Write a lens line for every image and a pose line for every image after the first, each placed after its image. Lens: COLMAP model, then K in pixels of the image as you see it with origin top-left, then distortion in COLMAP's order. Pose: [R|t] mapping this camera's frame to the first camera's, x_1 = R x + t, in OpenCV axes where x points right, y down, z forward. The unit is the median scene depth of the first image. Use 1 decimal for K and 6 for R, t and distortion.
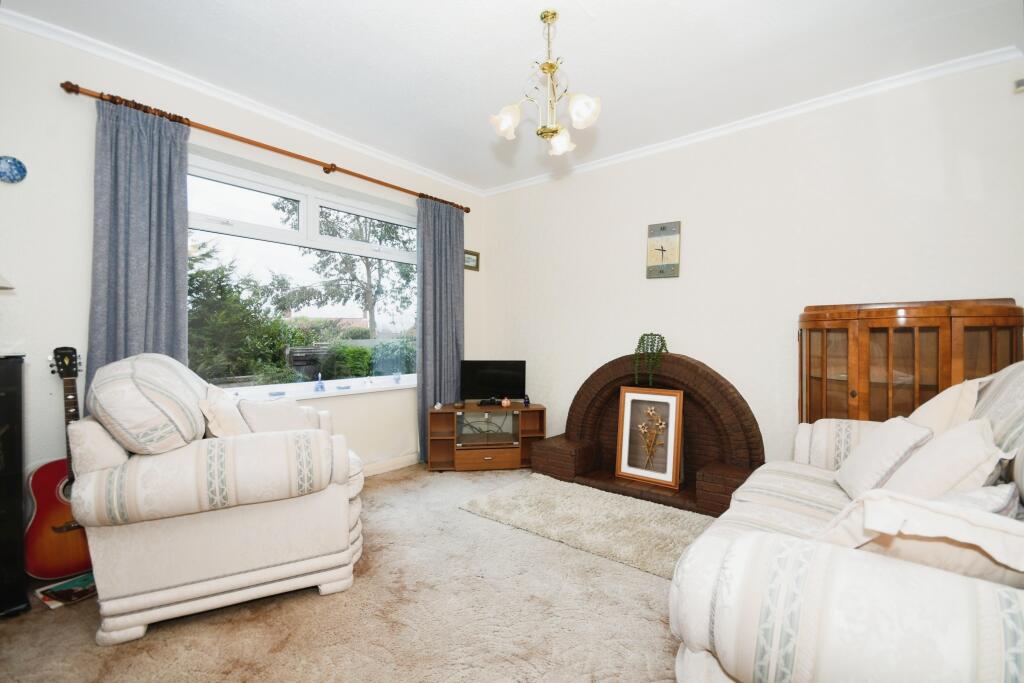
lens RADIAL K [[457.5, 0, 511.3], [0, 457.5, 331.7], [0, 0, 1]] dist [0.018932, -0.015491]
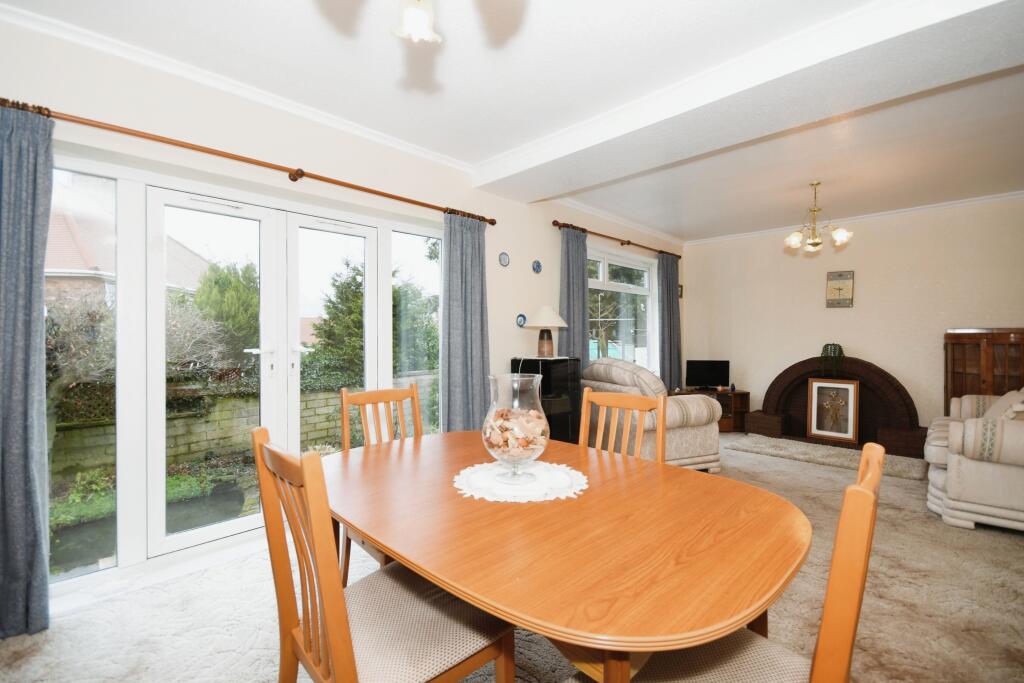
lens RADIAL K [[457.5, 0, 511.3], [0, 457.5, 331.7], [0, 0, 1]] dist [0.018932, -0.015491]
pose [[0.994741, 0.000446, -0.102424, -0.613357], [-0.000116, 0.999995, 0.003233, -0.042300], [0.102425, -0.003205, 0.994736, -0.651979]]
